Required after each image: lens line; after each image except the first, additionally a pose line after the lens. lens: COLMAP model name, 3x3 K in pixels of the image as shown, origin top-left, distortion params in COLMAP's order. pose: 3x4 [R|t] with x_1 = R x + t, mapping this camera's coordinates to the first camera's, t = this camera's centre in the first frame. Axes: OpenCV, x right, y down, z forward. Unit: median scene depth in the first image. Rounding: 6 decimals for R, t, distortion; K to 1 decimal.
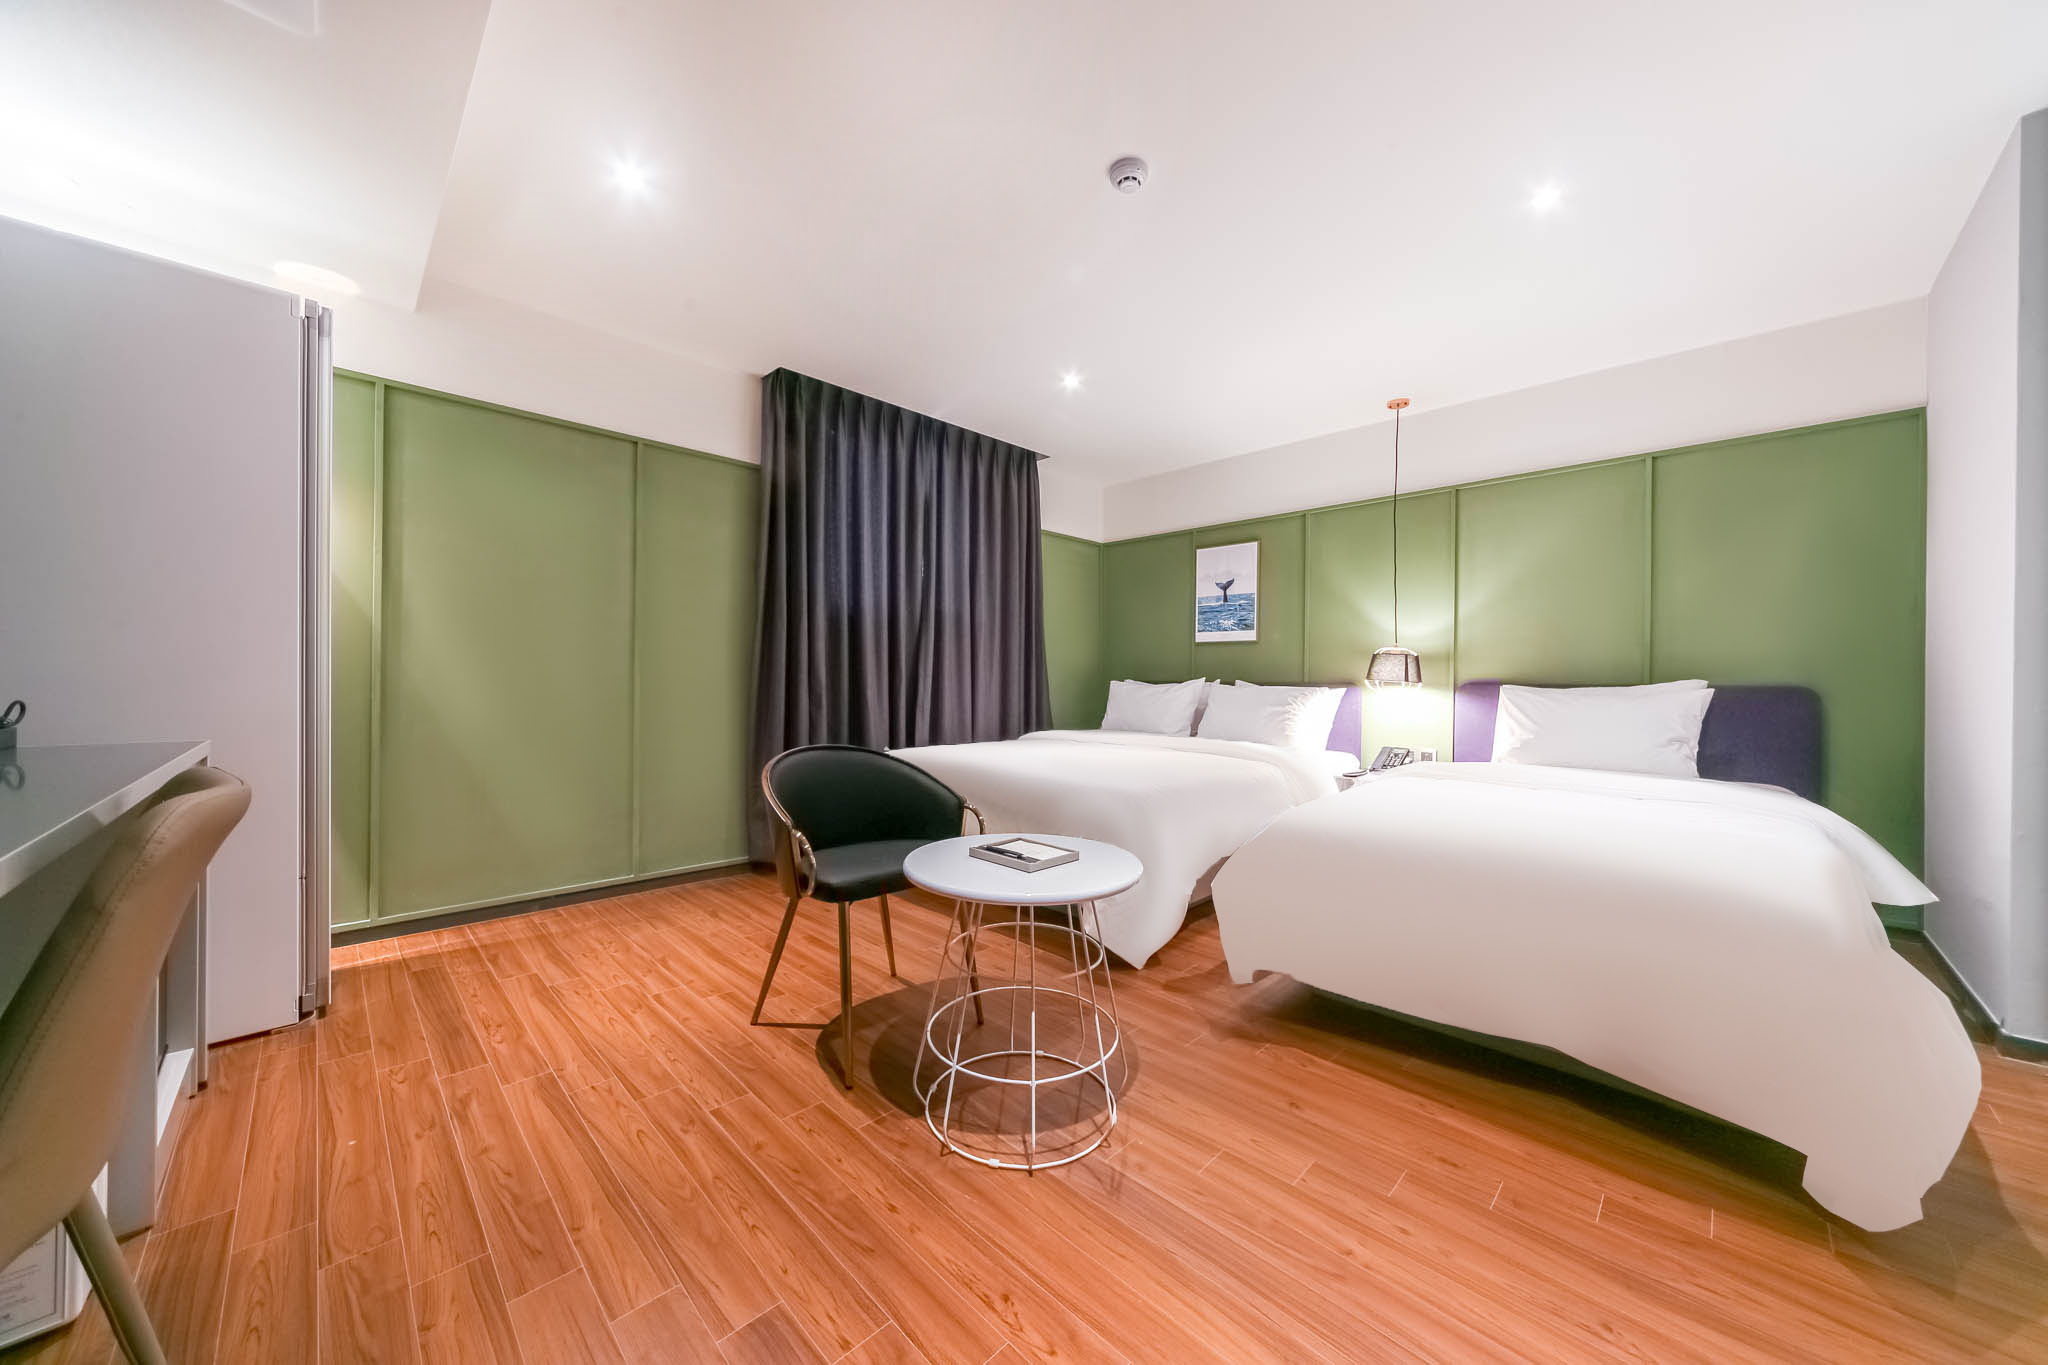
lens RADIAL K [[701.0, 0, 1035.0], [0, 701.0, 681.0], [0, 0, 1]] dist [-0.003098, 0.000273]
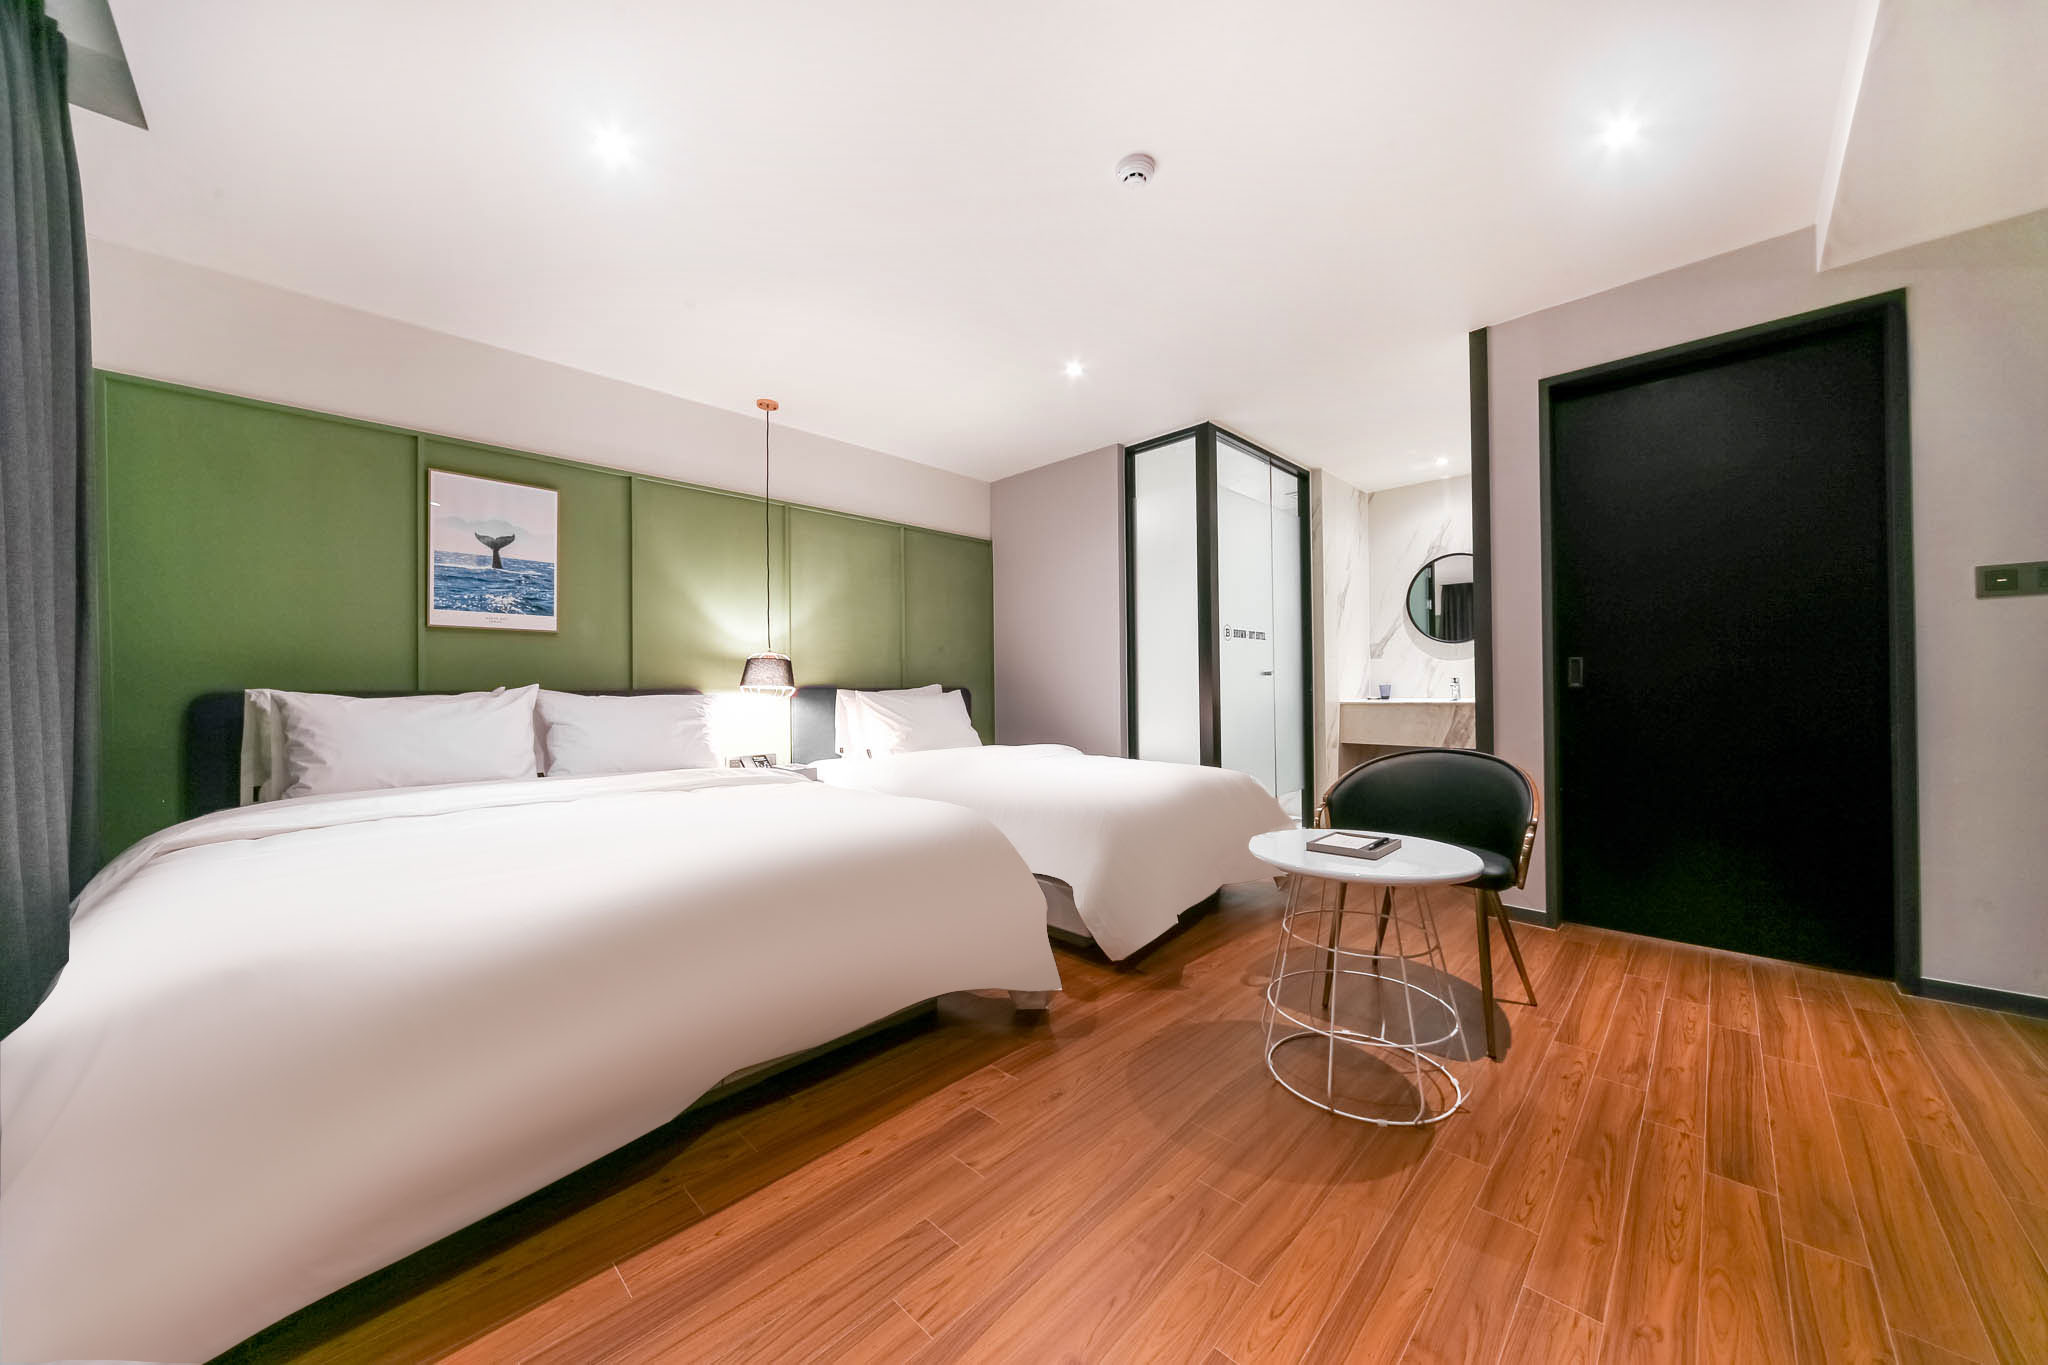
lens RADIAL K [[701.0, 0, 1032.7], [0, 701.0, 685.2], [0, 0, 1]] dist [-0.003098, 0.000273]
pose [[0.007996, -0.004529, 0.999958, -0.461073], [0.007403, 0.999963, 0.004470, -0.004263], [-0.999941, 0.007367, 0.008029, 0.620720]]
